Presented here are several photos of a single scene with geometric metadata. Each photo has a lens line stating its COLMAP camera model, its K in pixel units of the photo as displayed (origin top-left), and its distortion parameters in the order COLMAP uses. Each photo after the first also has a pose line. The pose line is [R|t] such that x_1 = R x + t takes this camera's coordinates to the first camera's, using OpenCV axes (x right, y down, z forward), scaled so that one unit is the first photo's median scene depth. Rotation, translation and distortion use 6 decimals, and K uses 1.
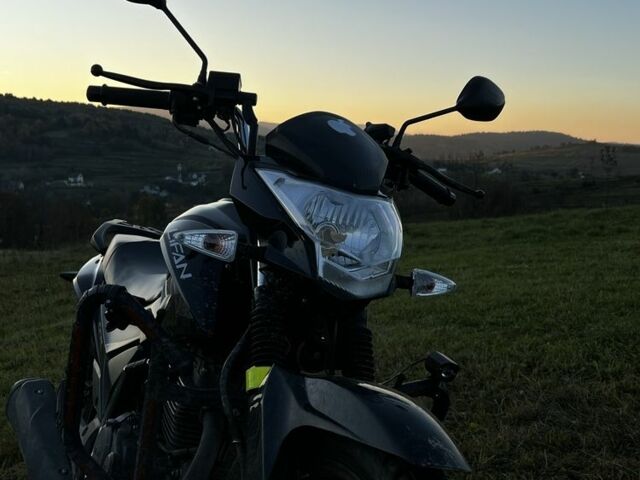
lens RADIAL K [[815.6, 0, 319.8], [0, 815.6, 260.8], [0, 0, 1]] dist [0.028124, 0.000000]
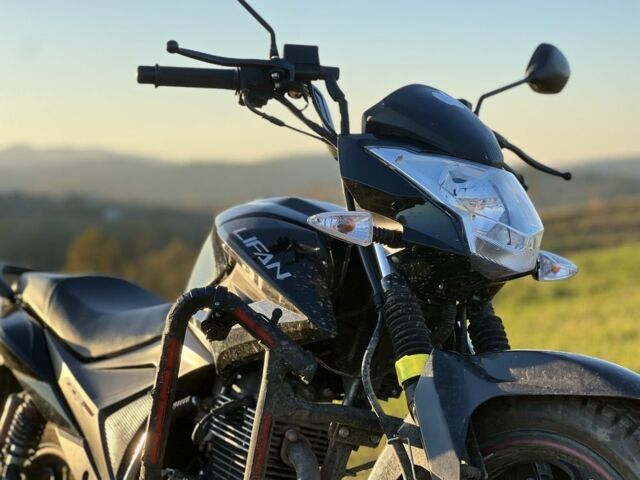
lens RADIAL K [[1349.6, 0, 320.3], [0, 1349.6, 239.9], [0, 0, 1]] dist [-0.115594, 0.000000]
pose [[0.980266, -0.058019, 0.188978, -0.376435], [0.075161, 0.993556, -0.084835, 0.100697], [-0.182838, 0.097364, 0.978310, -0.394480]]
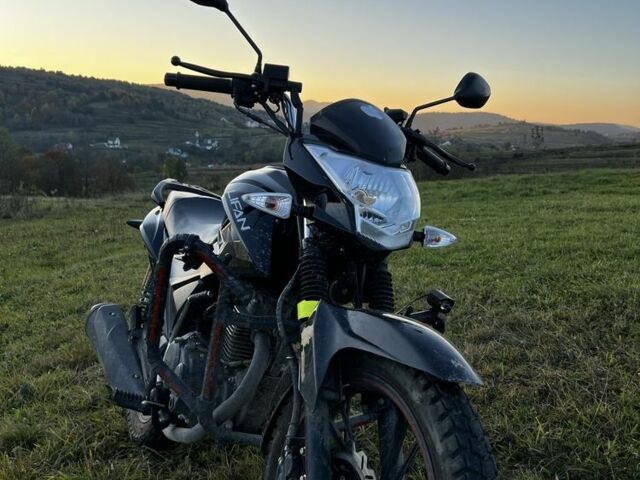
lens RADIAL K [[636.5, 0, 328.3], [0, 636.5, 257.6], [0, 0, 1]] dist [0.022168, 0.000000]
pose [[0.999311, 0.016286, 0.033364, -0.064318], [-0.018662, 0.997216, 0.072188, -0.008902], [-0.032096, -0.072761, 0.996833, 0.004890]]
